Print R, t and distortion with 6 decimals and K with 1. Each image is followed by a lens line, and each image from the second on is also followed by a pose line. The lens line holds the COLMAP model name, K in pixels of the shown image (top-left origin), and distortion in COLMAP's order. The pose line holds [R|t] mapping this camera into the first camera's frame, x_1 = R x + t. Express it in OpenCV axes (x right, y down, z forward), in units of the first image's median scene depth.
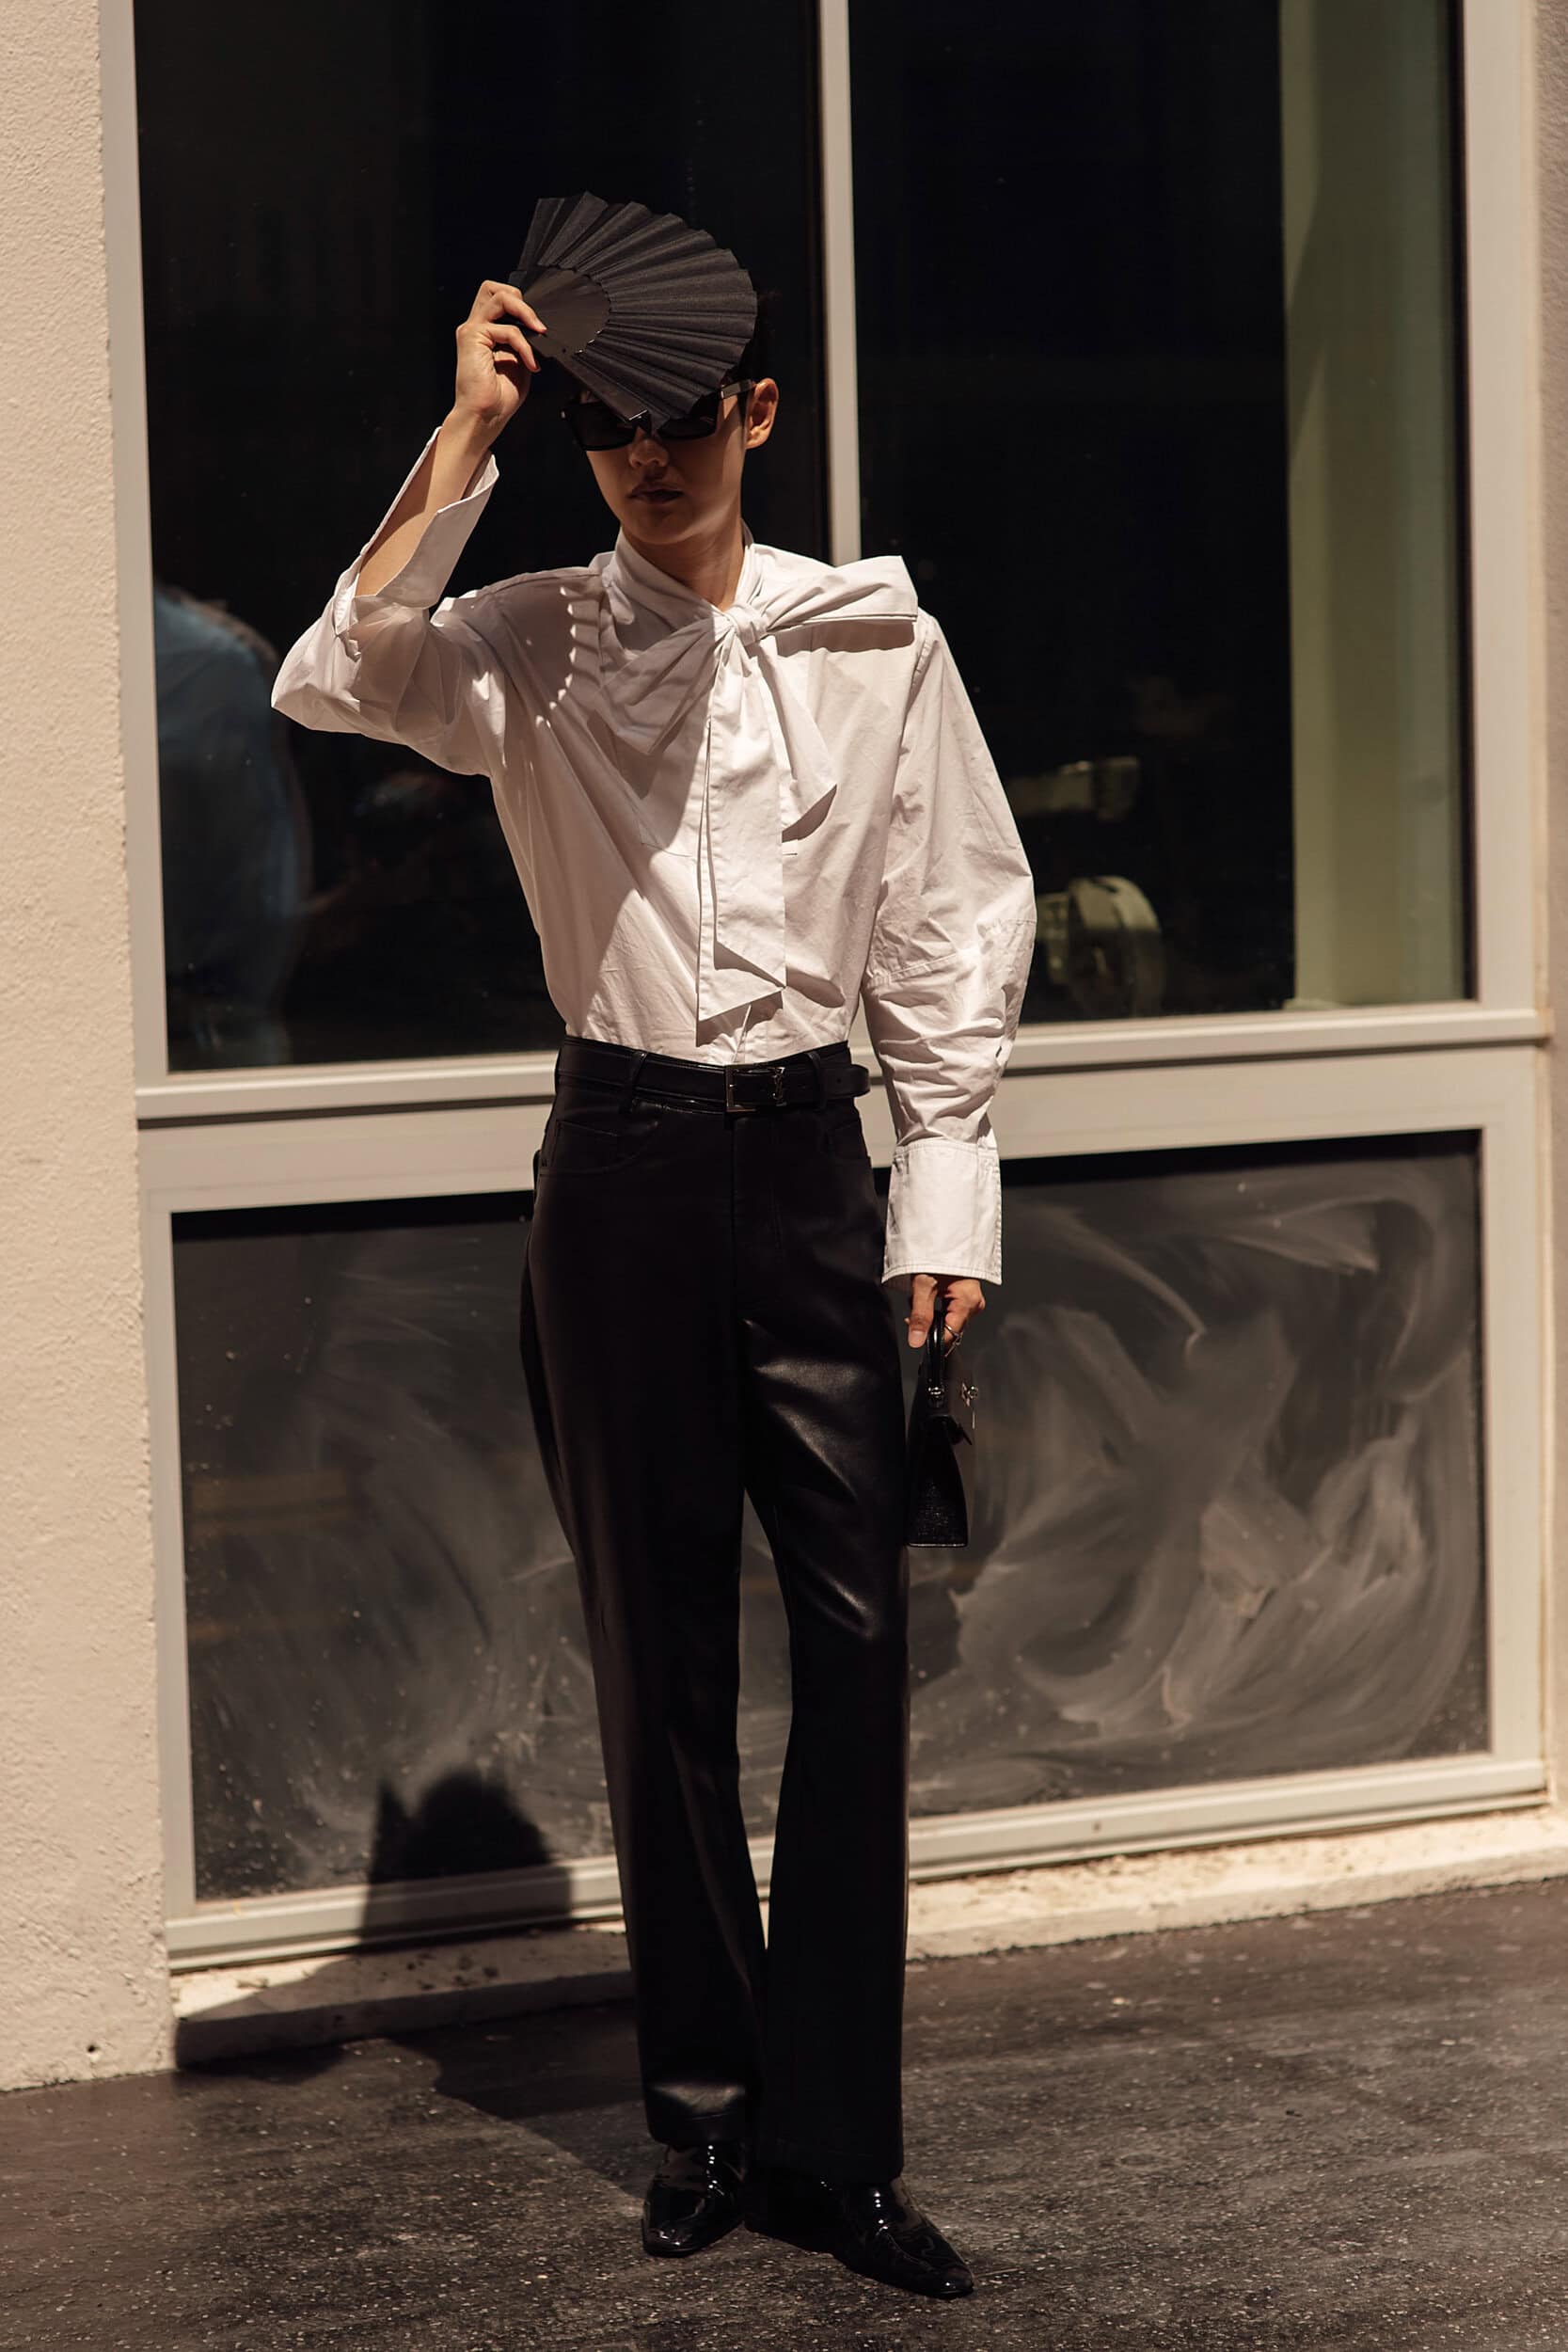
lens RADIAL K [[5810.2, 0, 720.2], [0, 5810.2, 1177.9], [0, 0, 1]] dist [-0.019788, -0.386385]
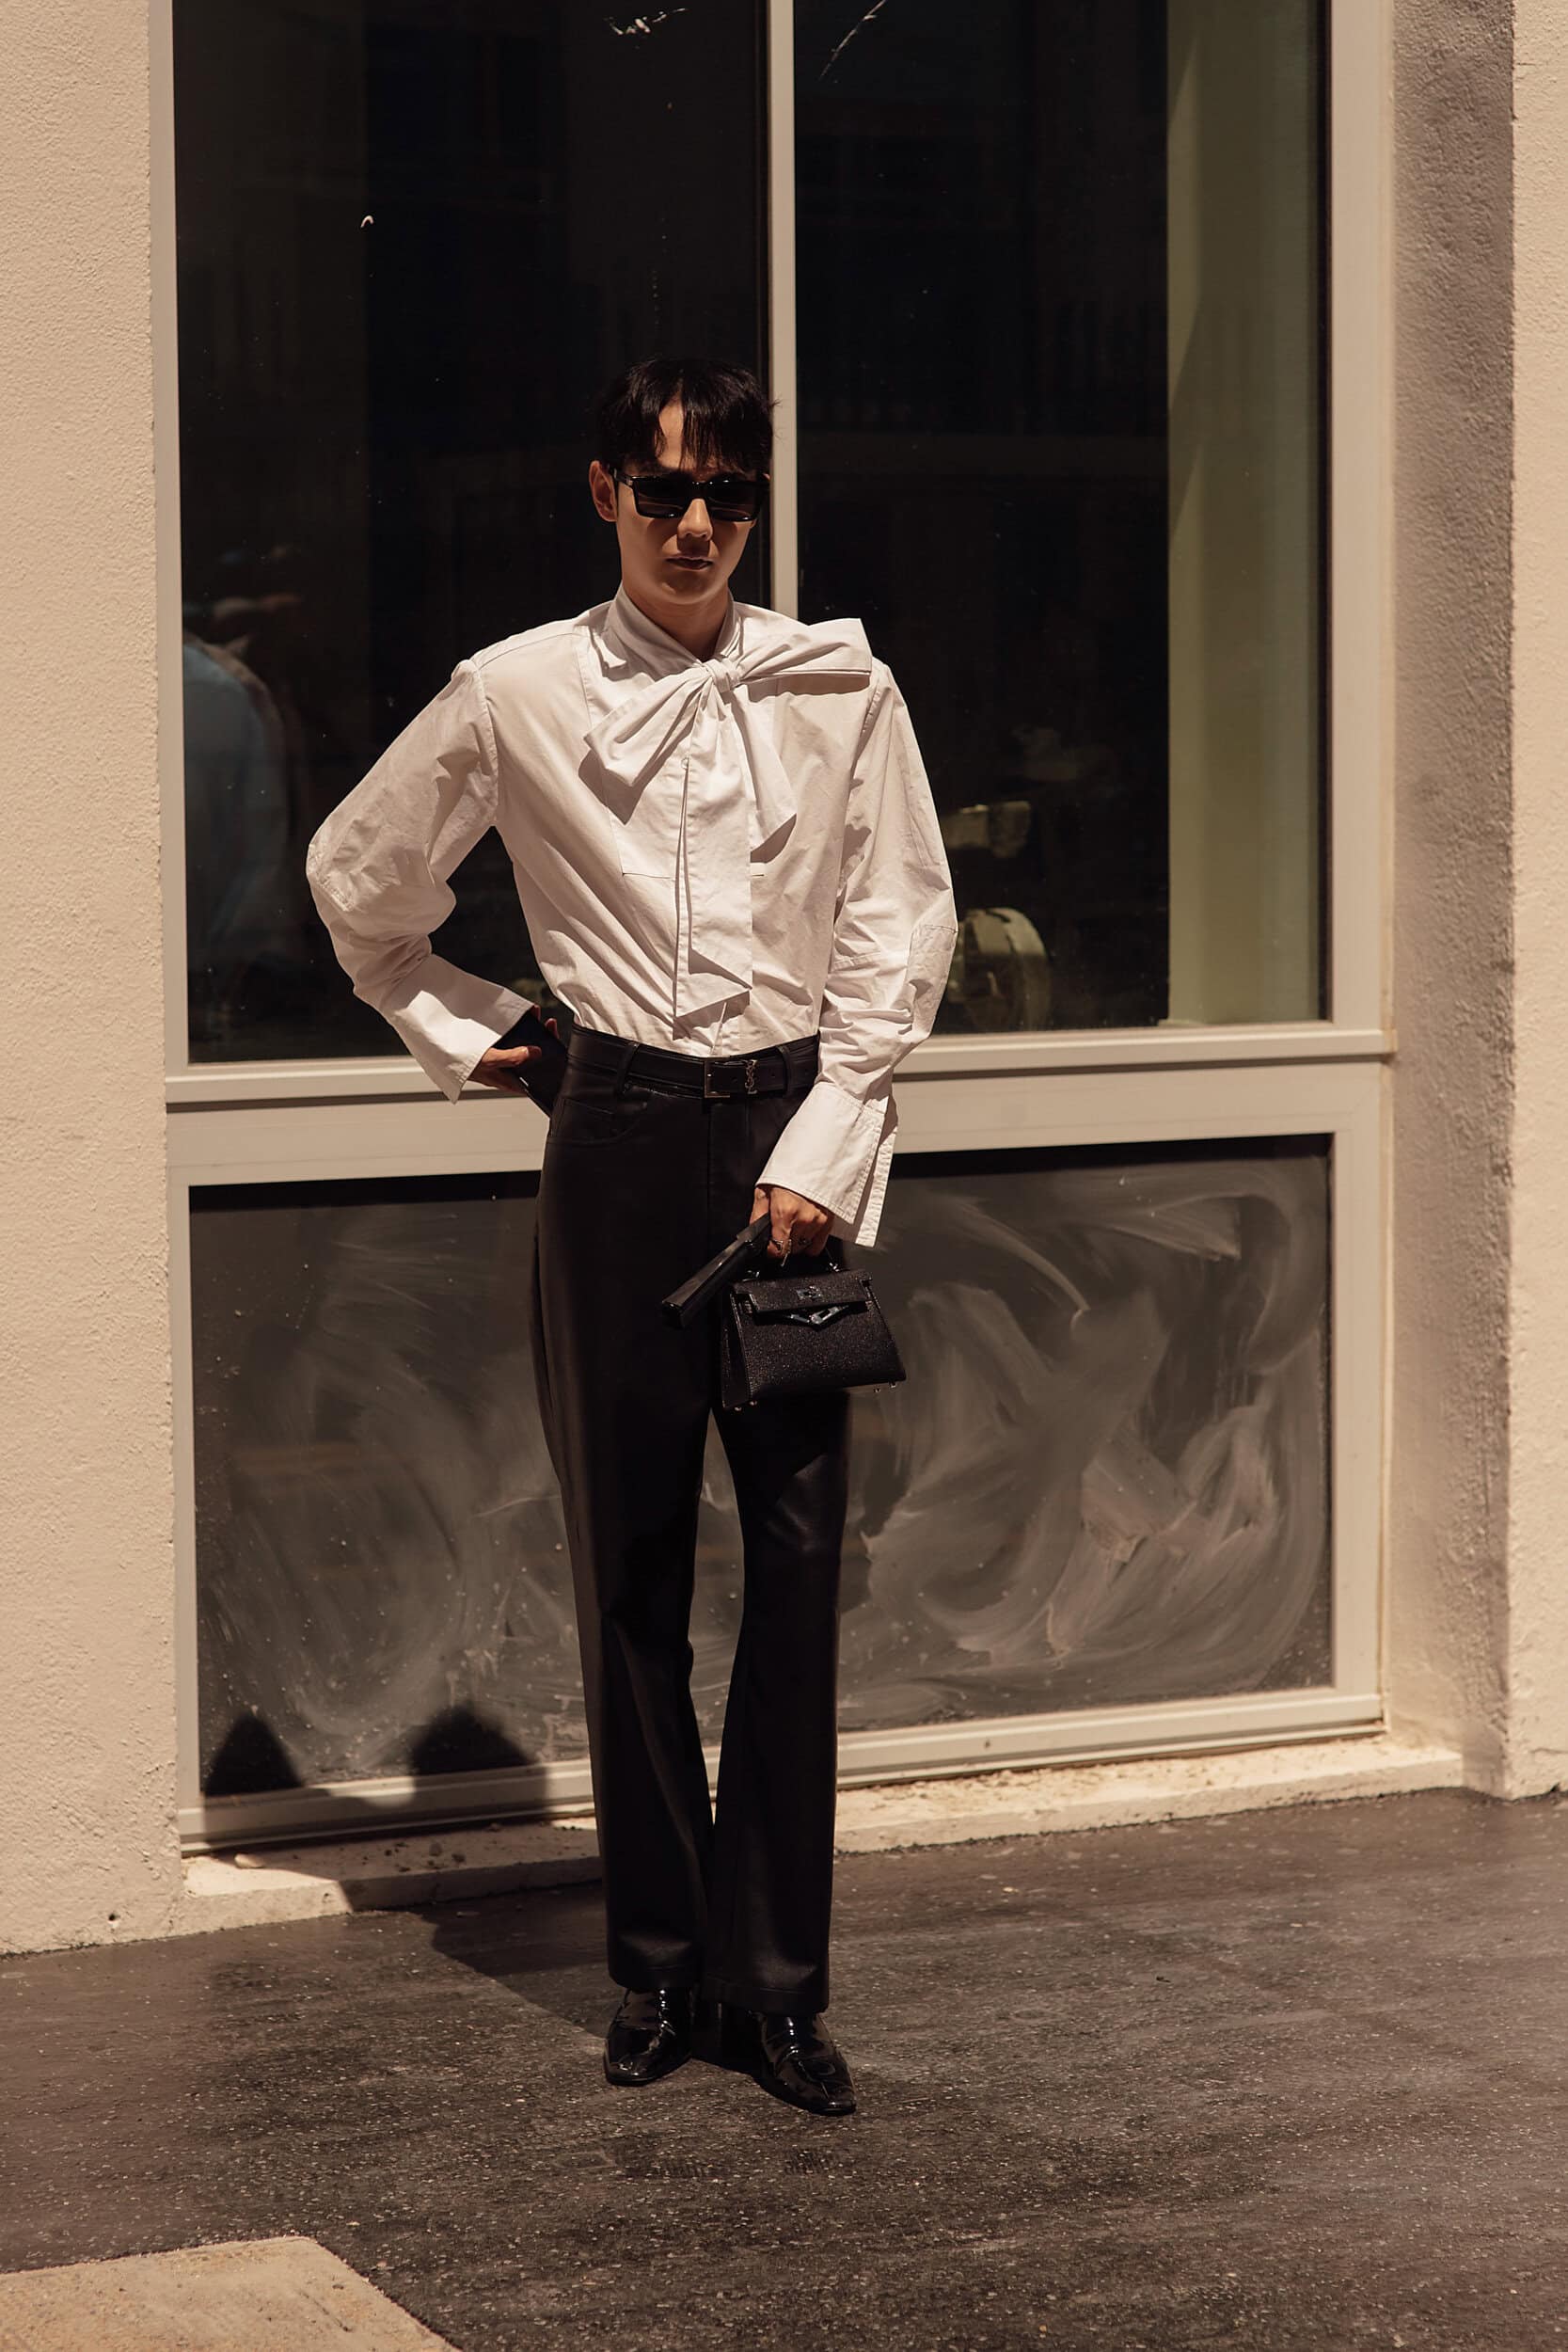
lens RADIAL K [[5770.7, 0, 784.0], [0, 5770.7, 1176.0], [0, 0, 1]] dist [-0.008834, -0.629862]
pose [[0.999105, 0.014577, 0.039703, -0.022254], [-0.014299, 0.999871, -0.007266, 0.010190], [-0.039804, 0.006692, 0.999185, -0.130968]]
